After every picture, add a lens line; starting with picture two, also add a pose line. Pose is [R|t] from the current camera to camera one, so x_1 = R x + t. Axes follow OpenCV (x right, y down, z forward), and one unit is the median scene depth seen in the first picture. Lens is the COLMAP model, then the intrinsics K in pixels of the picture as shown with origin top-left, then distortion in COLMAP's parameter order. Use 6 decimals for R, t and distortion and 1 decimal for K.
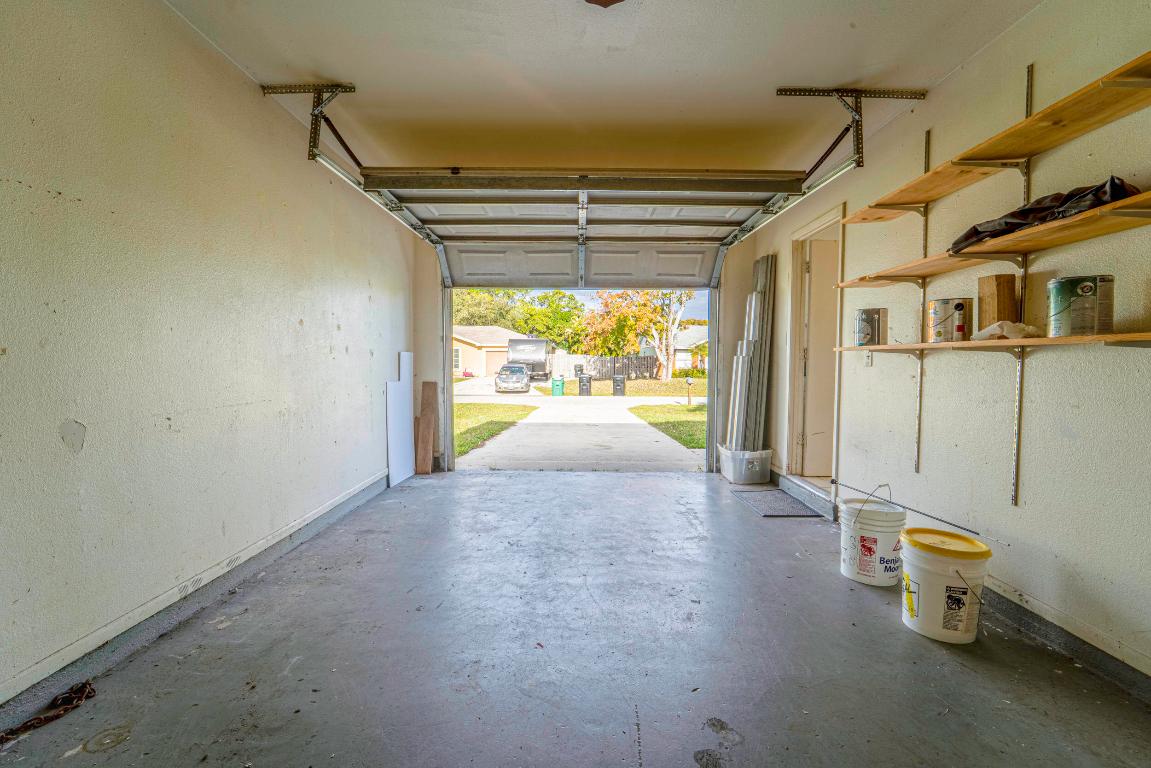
lens RADIAL K [[491.6, 0, 581.6], [0, 491.6, 378.7], [0, 0, 1]] dist [-0.001655, 0.000327]
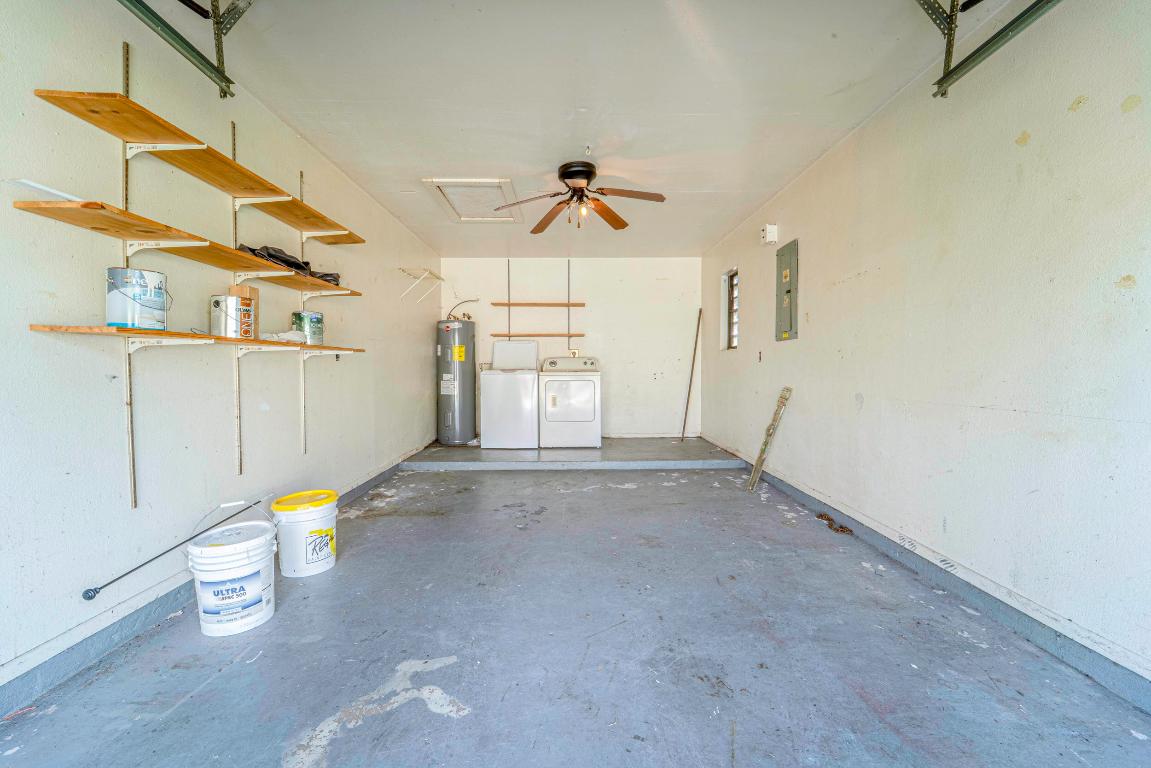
lens RADIAL K [[491.6, 0, 581.6], [0, 491.6, 378.7], [0, 0, 1]] dist [-0.001655, 0.000327]
pose [[-0.999859, -0.001609, -0.016711, 0.037349], [-0.002635, 0.998103, 0.061507, -0.060914], [0.016581, 0.061542, -0.997967, 2.239188]]
